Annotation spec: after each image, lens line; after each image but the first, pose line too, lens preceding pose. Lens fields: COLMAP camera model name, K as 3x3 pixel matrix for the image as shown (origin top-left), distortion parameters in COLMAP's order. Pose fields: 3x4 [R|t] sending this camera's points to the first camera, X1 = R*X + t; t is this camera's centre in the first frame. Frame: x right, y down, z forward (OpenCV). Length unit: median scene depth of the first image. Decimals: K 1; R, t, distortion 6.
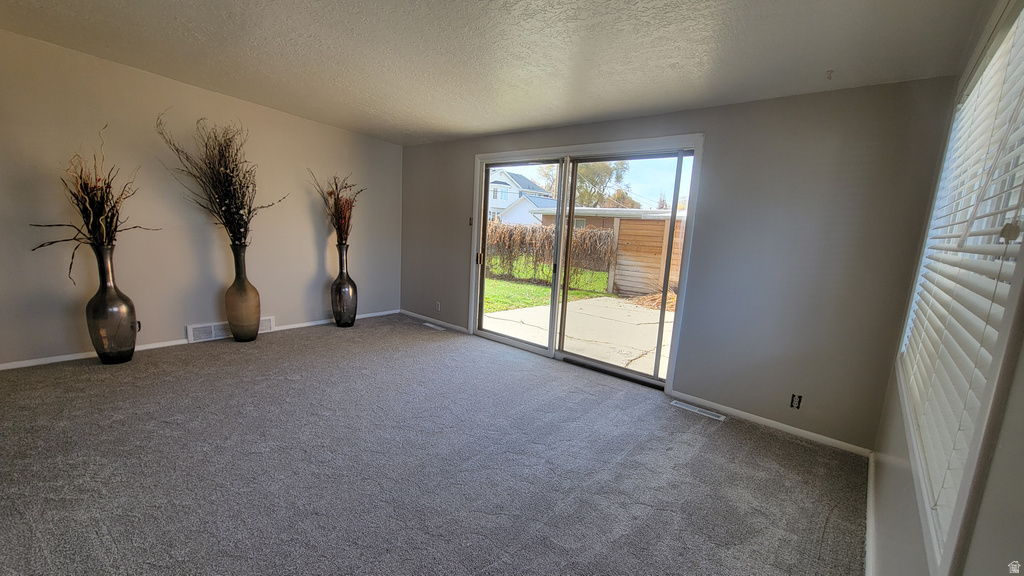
lens RADIAL K [[415.1, 0, 516.6], [0, 415.1, 293.5], [0, 0, 1]] dist [0.000602, 0.000057]
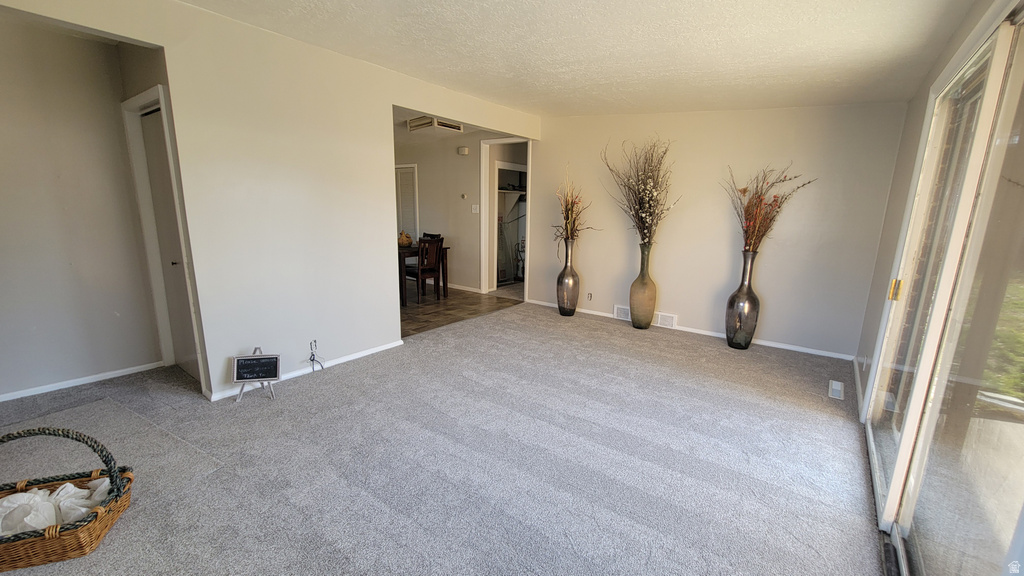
lens RADIAL K [[415.1, 0, 516.6], [0, 415.1, 293.5], [0, 0, 1]] dist [0.000602, 0.000057]
pose [[0.071705, 0.142045, -0.987260, 0.239599], [-0.182780, 0.974917, 0.126994, -0.034496], [0.980536, 0.171345, 0.095870, 0.300238]]
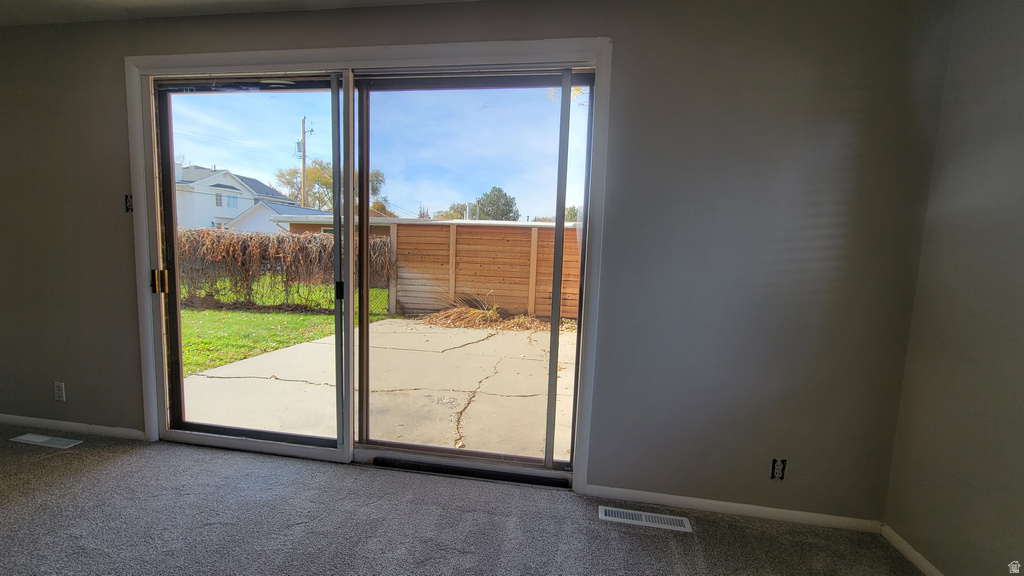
lens RADIAL K [[415.1, 0, 516.6], [0, 415.1, 293.5], [0, 0, 1]] dist [0.000602, 0.000057]
pose [[0.847621, -0.079026, 0.524684, 0.003674], [0.096516, 0.995313, -0.006009, -0.017126], [-0.521750, 0.055734, 0.851276, 0.234985]]
